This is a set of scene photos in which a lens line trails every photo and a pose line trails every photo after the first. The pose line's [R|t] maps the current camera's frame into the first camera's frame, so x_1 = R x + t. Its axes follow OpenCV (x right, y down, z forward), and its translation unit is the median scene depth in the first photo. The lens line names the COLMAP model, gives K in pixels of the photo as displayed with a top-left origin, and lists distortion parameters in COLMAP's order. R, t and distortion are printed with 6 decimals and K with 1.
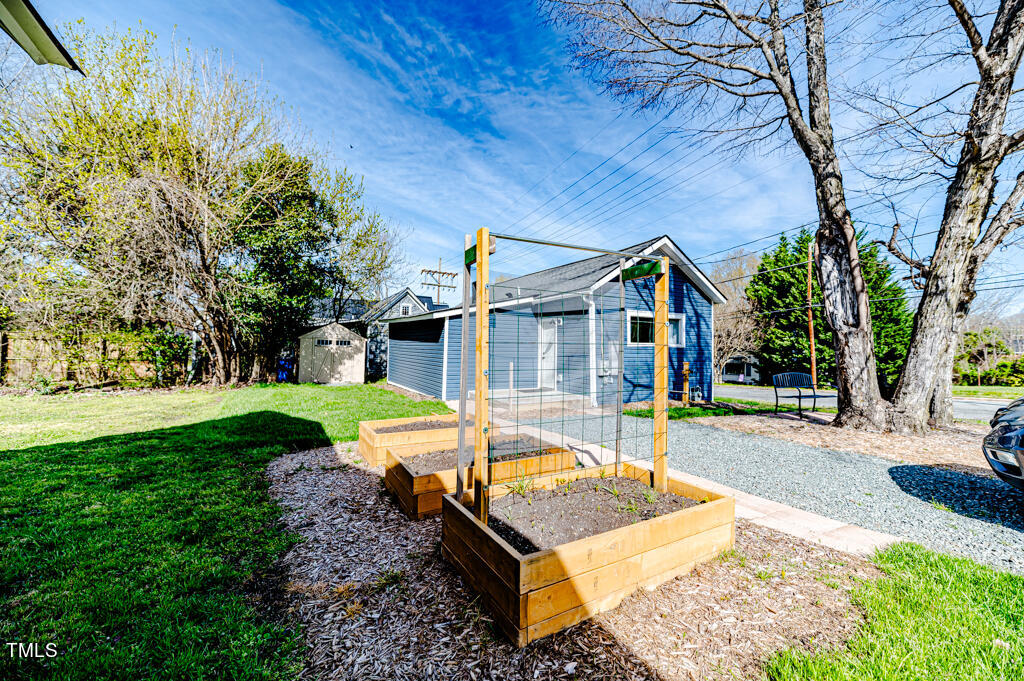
lens RADIAL K [[404.7, 0, 507.3], [0, 404.7, 342.1], [0, 0, 1]] dist [-0.000446, -0.000816]
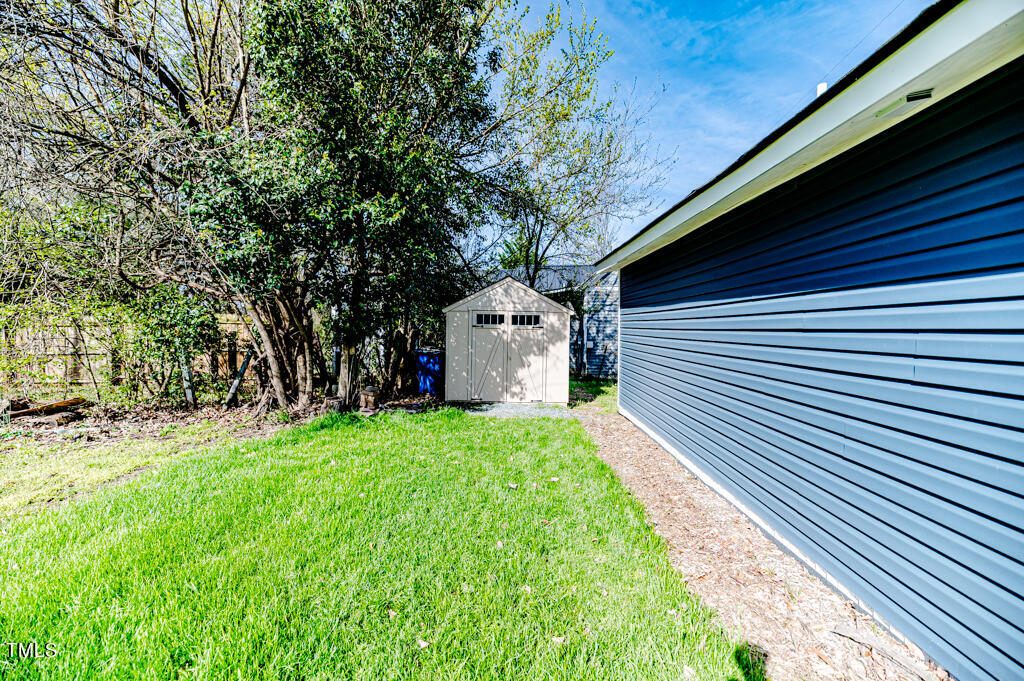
lens RADIAL K [[404.7, 0, 504.4], [0, 404.7, 340.7], [0, 0, 1]] dist [-0.000446, -0.000816]
pose [[0.852342, -0.000362, -0.522985, -0.248890], [0.019849, 0.999302, 0.031657, 0.014853], [0.522608, -0.037364, 0.851754, 0.806846]]
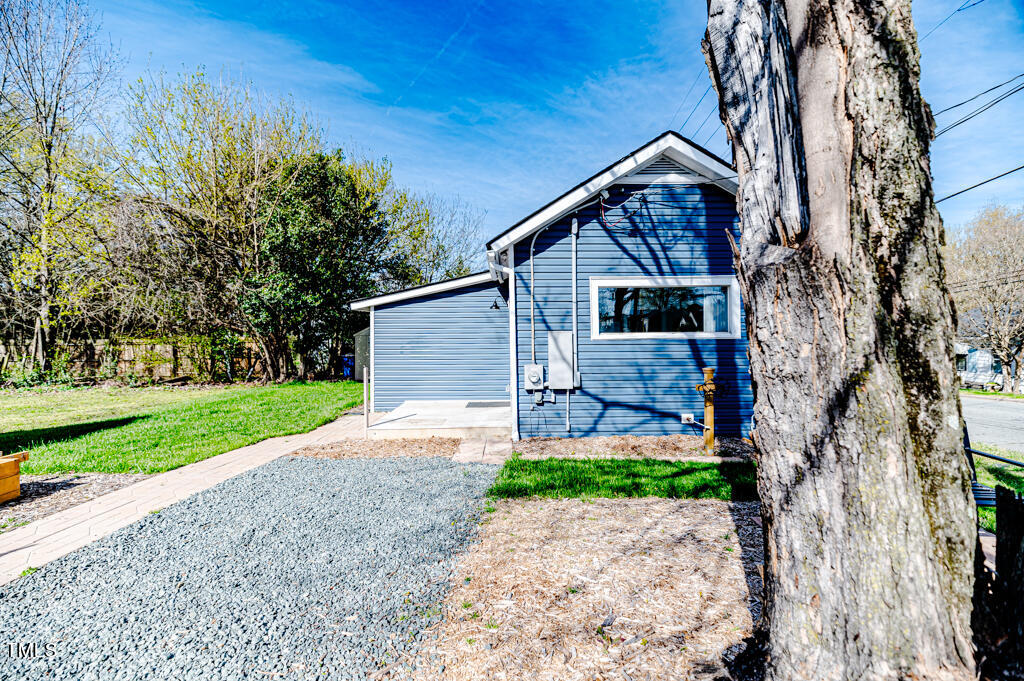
lens RADIAL K [[404.7, 0, 514.9], [0, 404.7, 338.5], [0, 0, 1]] dist [-0.000446, -0.000816]
pose [[0.878203, -0.021648, -0.477798, 0.432955], [0.026975, 0.999627, 0.004290, 0.003694], [0.477526, -0.016656, 0.878460, 0.393889]]
